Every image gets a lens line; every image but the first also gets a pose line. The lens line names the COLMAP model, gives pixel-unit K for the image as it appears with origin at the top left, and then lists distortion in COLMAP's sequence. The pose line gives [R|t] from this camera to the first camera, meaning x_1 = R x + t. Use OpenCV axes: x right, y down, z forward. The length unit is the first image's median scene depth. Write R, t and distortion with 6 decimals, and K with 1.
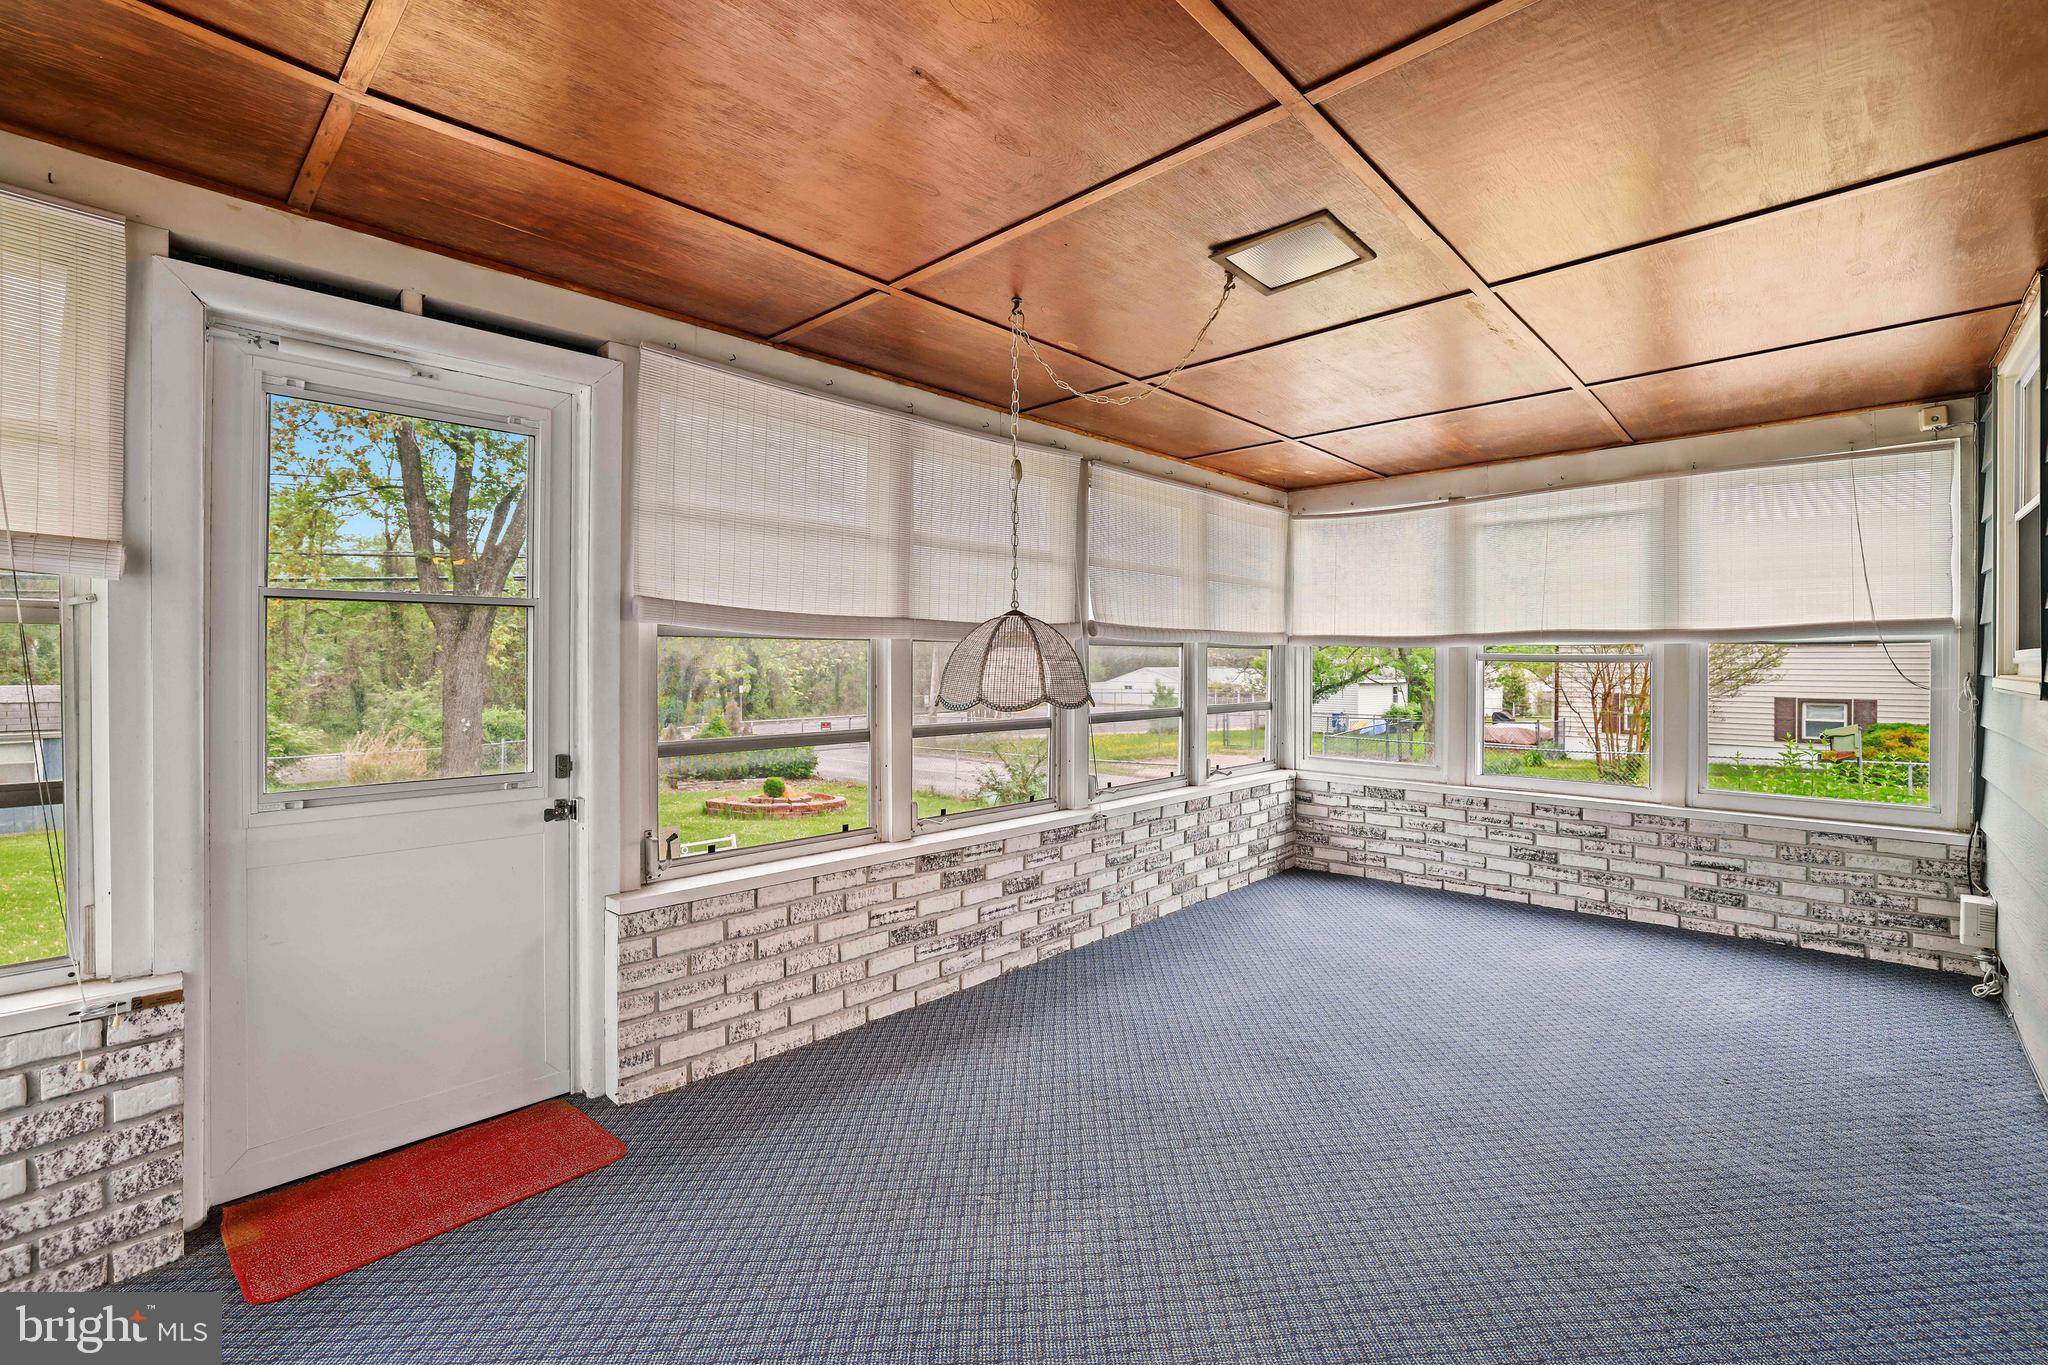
lens RADIAL K [[889.8, 0, 1021.9], [0, 889.8, 670.5], [0, 0, 1]] dist [-0.001968, 0.000489]
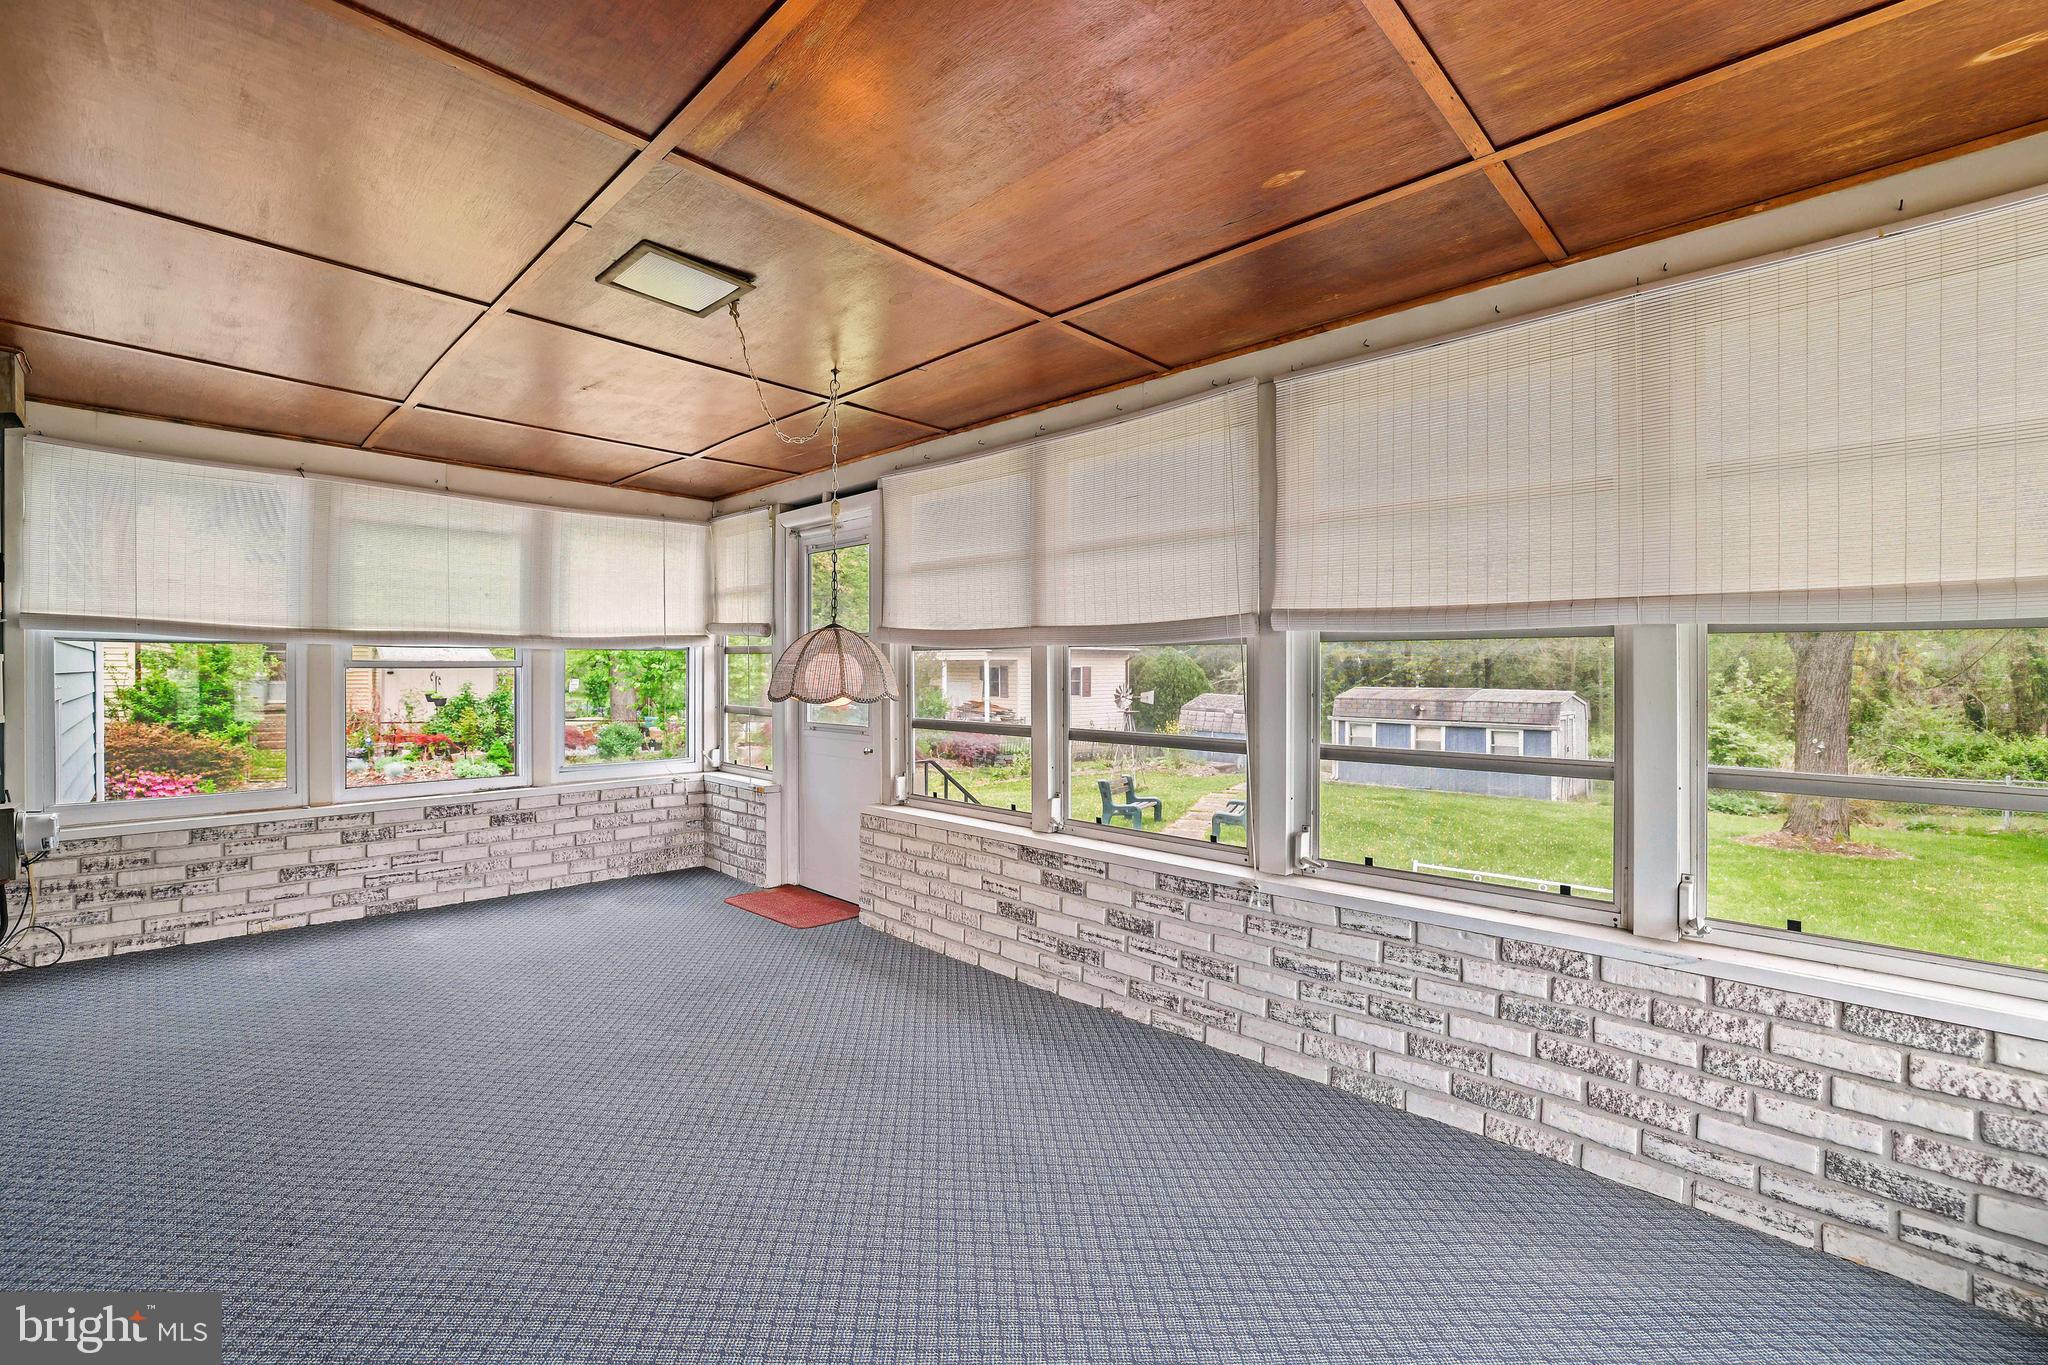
lens RADIAL K [[889.8, 0, 1024.6], [0, 889.8, 675.6], [0, 0, 1]] dist [-0.001968, 0.000489]
pose [[-0.006253, 0.011963, -0.999909, 0.880195], [-0.007298, 0.999901, 0.012008, -0.010858], [0.999954, 0.007372, -0.006165, 0.914962]]
